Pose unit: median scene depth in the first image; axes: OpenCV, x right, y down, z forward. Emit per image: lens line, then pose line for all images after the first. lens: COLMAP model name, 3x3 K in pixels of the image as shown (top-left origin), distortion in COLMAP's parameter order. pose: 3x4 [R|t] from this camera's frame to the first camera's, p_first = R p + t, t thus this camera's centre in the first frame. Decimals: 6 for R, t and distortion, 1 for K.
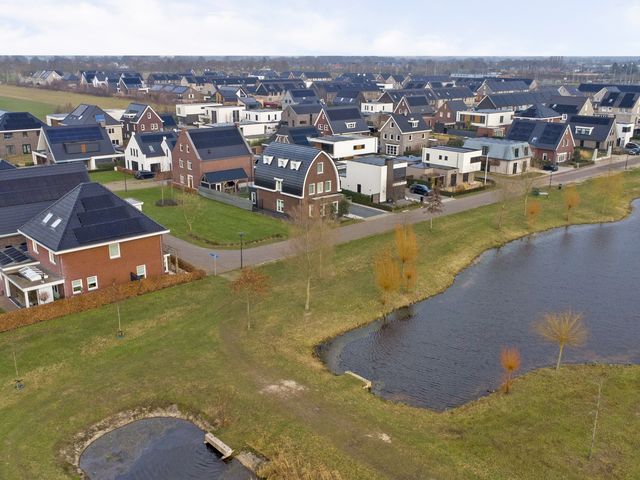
lens RADIAL K [[623.4, 0, 320.0], [0, 623.4, 240.0], [0, 0, 1]] dist [0.013661, 0.017271]
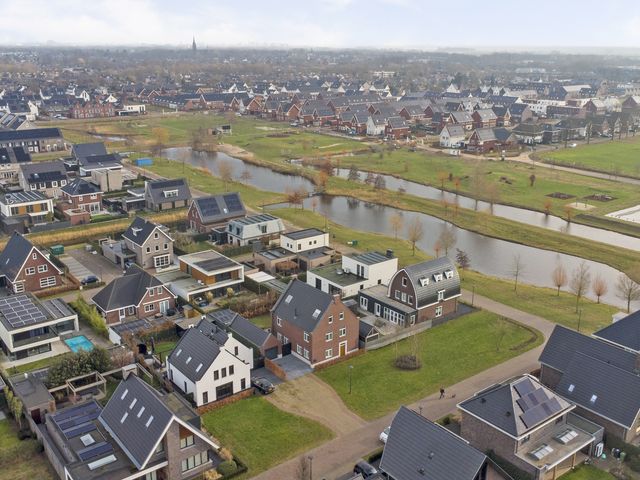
lens RADIAL K [[650.3, 0, 320.0], [0, 650.3, 240.0], [0, 0, 1]] dist [0.009475, 0.033300]
pose [[0.072512, -0.298410, 0.951679, -0.900439], [0.278236, 0.922362, 0.268018, -0.424351], [-0.957772, 0.245357, 0.149911, 0.720531]]
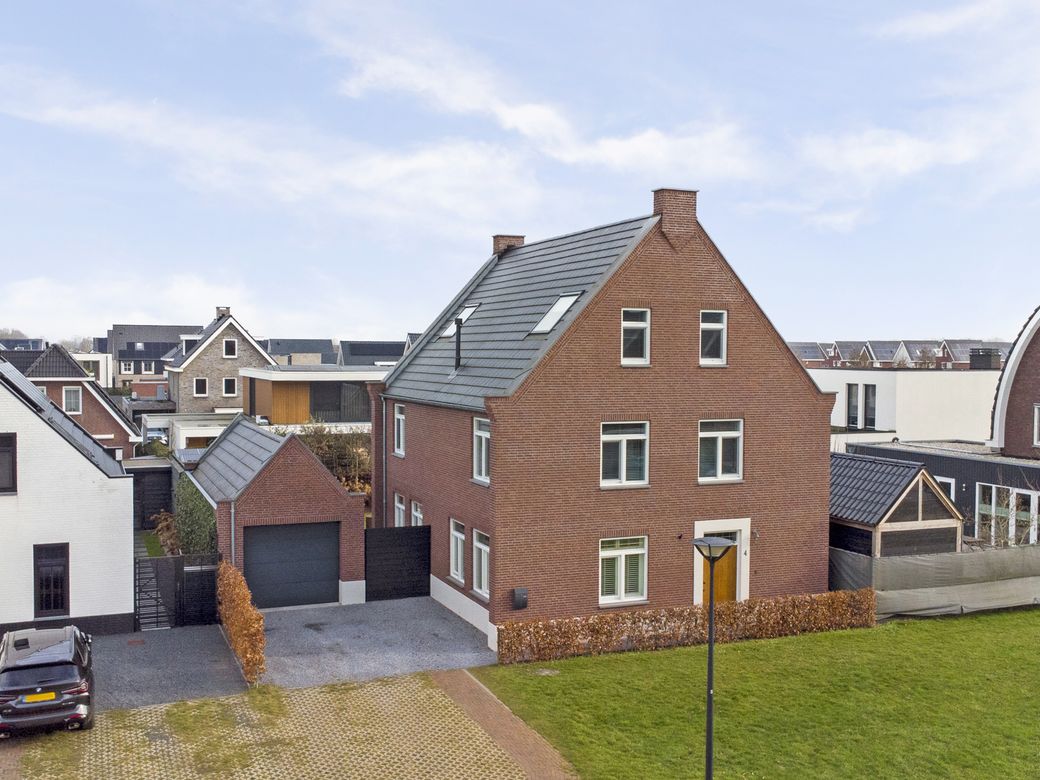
lens RADIAL K [[1056.7, 0, 520.0], [0, 1056.7, 390.0], [0, 0, 1]] dist [0.009475, 0.033300]
pose [[0.338131, -0.034766, 0.940457, -0.381615], [0.262077, 0.963265, -0.058617, -0.109539], [-0.903871, 0.266293, 0.334821, 0.803755]]
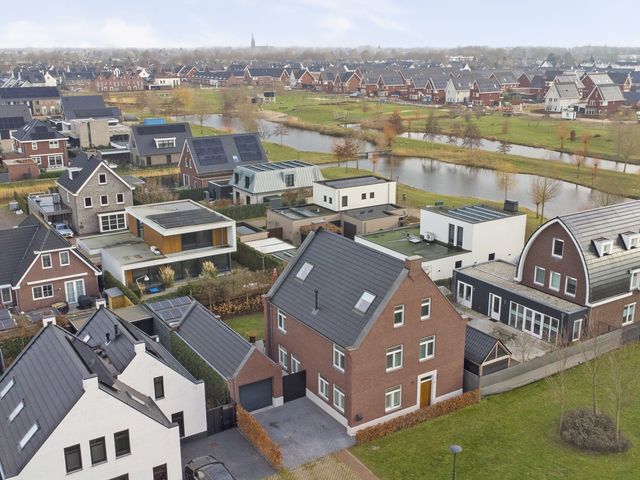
lens RADIAL K [[686.2, 0, 320.0], [0, 686.2, 240.0], [0, 0, 1]] dist [0.015926, 0.023316]
pose [[0.167424, -0.275280, 0.946673, -0.500125], [0.284626, 0.932836, 0.220919, -0.244648], [-0.943905, 0.232460, 0.234531, 0.797249]]
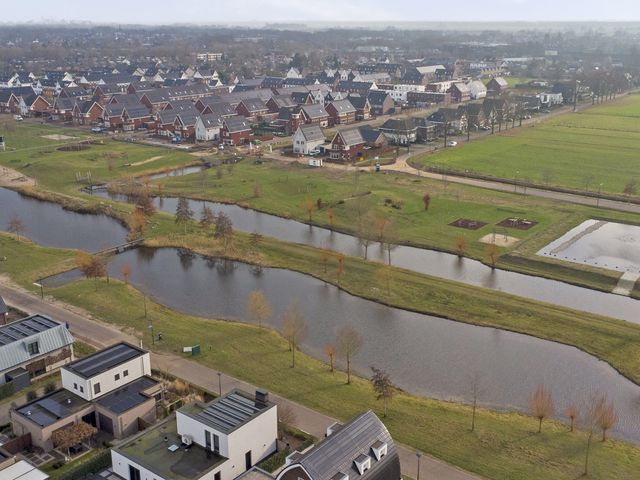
lens RADIAL K [[716.4, 0, 321.2], [0, 716.4, 250.0], [0, 0, 1]] dist [0.002750, 0.047503]
pose [[-0.174079, -0.310979, 0.934339, -0.480595], [0.281705, 0.893446, 0.349853, -0.422433], [-0.943578, 0.324110, -0.067926, 0.725477]]
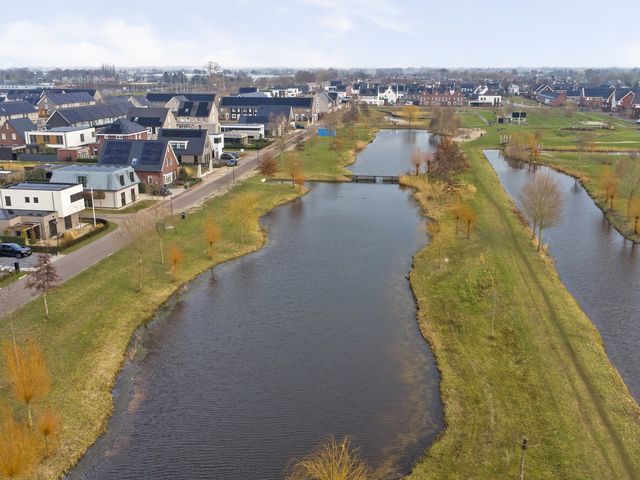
lens RADIAL K [[623.4, 0, 320.0], [0, 623.4, 240.0], [0, 0, 1]] dist [0.013661, 0.017271]
pose [[0.783304, -0.172341, 0.597271, 0.011213], [0.180806, 0.982426, 0.046354, -0.051561], [-0.594763, 0.071681, 0.800699, 0.180186]]
